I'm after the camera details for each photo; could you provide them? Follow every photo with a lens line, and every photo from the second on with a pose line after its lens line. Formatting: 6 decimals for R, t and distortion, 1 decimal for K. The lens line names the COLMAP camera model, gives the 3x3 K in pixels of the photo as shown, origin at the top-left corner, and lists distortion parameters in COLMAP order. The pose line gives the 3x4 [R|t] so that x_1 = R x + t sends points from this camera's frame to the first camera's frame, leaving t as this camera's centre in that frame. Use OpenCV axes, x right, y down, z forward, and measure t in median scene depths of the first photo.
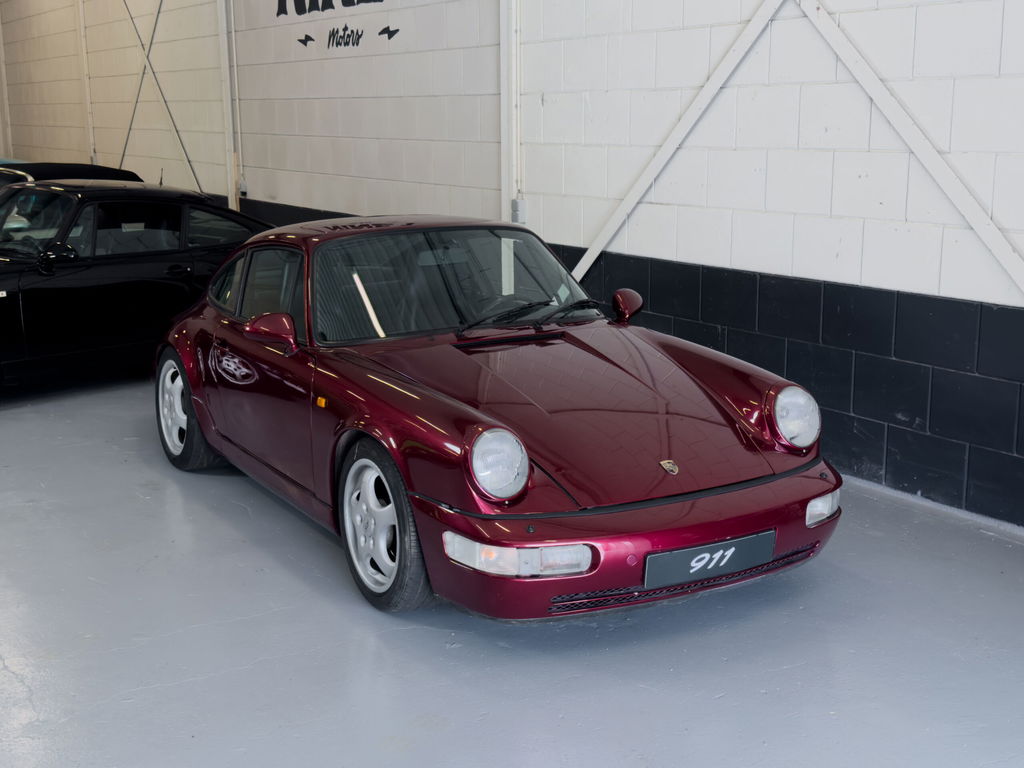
lens RADIAL K [[1317.3, 0, 506.3], [0, 1317.3, 407.8], [0, 0, 1]] dist [0.156550, -0.059332]
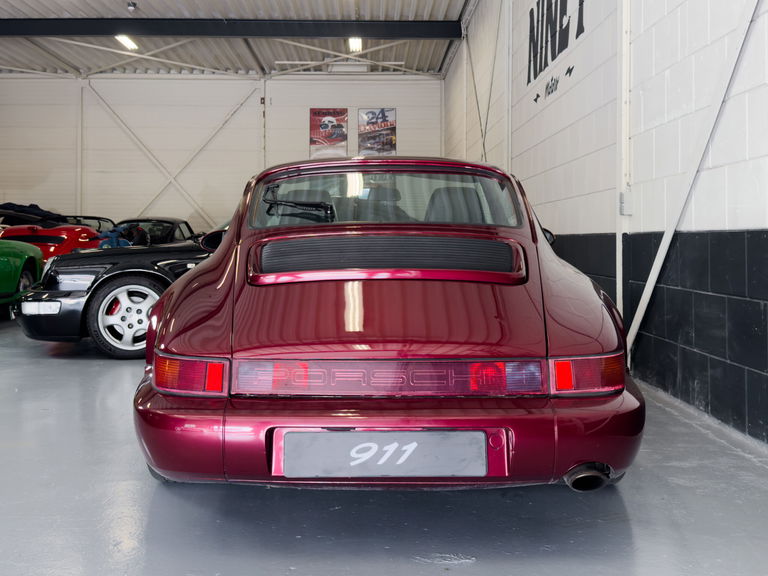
lens RADIAL K [[925.5, 0, 361.7], [0, 925.5, 229.9], [0, 0, 1]] dist [0.138708, -0.029958]
pose [[0.846449, 0.003416, -0.532460, 0.280396], [-0.124371, 0.973587, -0.191466, 0.038226], [0.517742, 0.228289, 0.824516, 0.420022]]
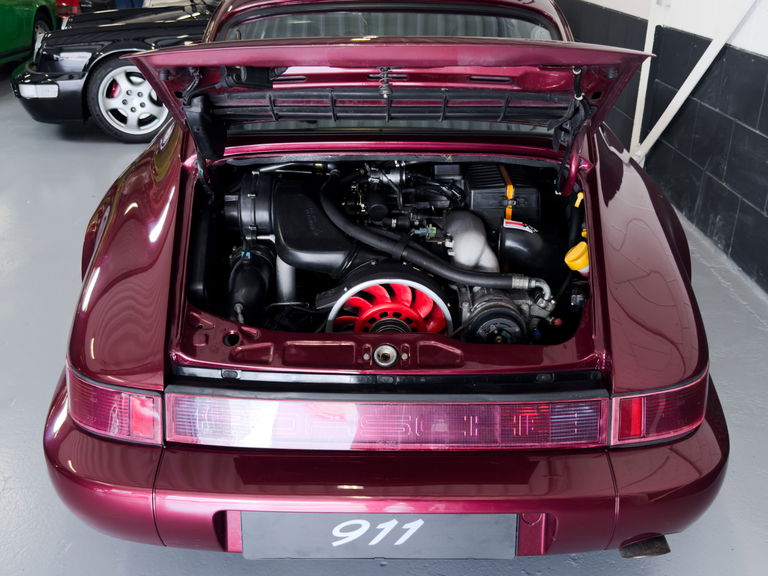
lens RADIAL K [[756.0, 0, 384.0], [0, 756.0, 288.0], [0, 0, 1]] dist [0.162214, -0.369869]
pose [[0.850004, 0.230217, -0.473808, 0.180475], [-0.130163, 0.963346, 0.234567, -0.070526], [0.510442, -0.137710, 0.848814, 0.573480]]
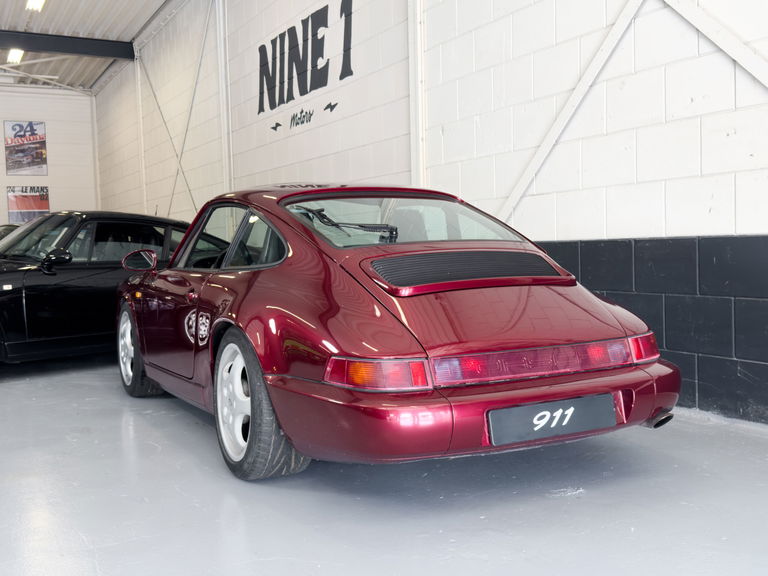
lens RADIAL K [[838.2, 0, 384.0], [0, 838.2, 288.0], [0, 0, 1]] dist [0.218603, -0.492355]
pose [[0.997680, -0.014015, -0.066612, 0.028913], [0.002745, 0.986062, -0.166355, 0.059260], [0.068016, 0.165786, 0.983813, 0.295540]]
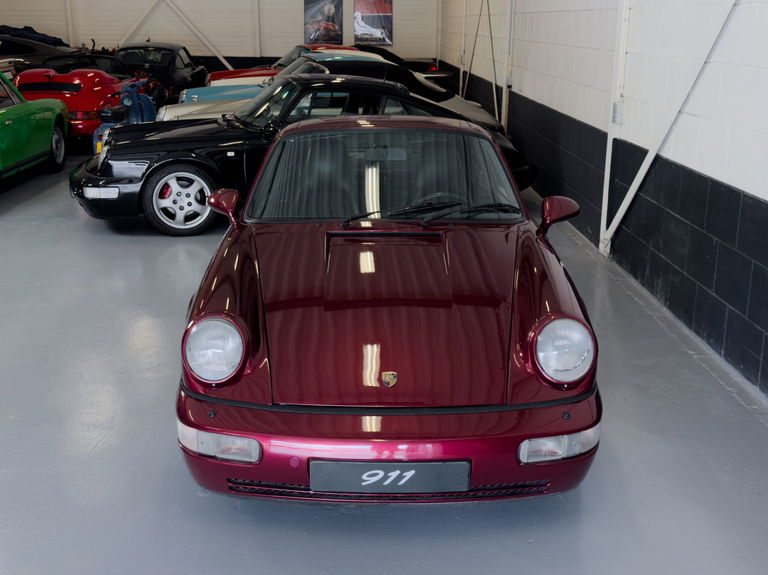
lens RADIAL K [[928.9, 0, 382.0], [0, 928.9, 287.4], [0, 0, 1]] dist [0.135892, -0.010718]
pose [[0.866856, 0.147754, -0.476162, 0.314275], [-0.119577, 0.988815, 0.089140, -0.062621], [0.484007, -0.020333, 0.874828, 0.244979]]
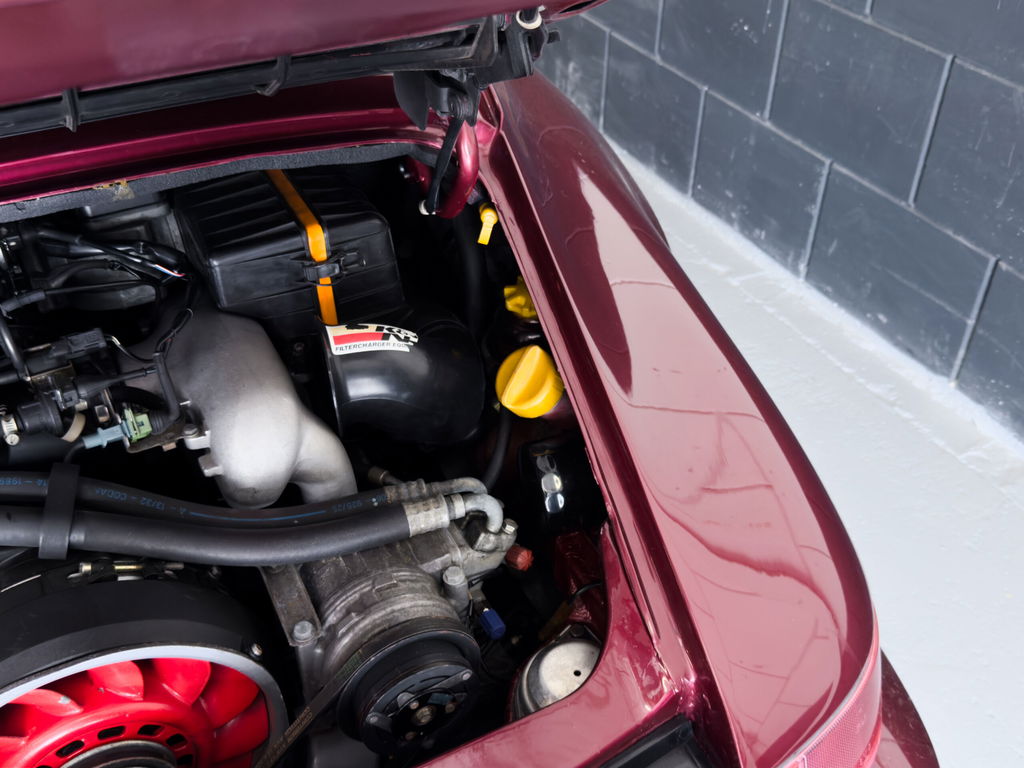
lens RADIAL K [[1008.0, 0, 512.0], [0, 1008.0, 384.0], [0, 0, 1]] dist [0.162214, -0.369869]
pose [[0.997211, 0.059597, -0.044938, 0.111737], [-0.034183, 0.899854, 0.434850, -0.089771], [0.066353, -0.432101, 0.899381, 0.710230]]
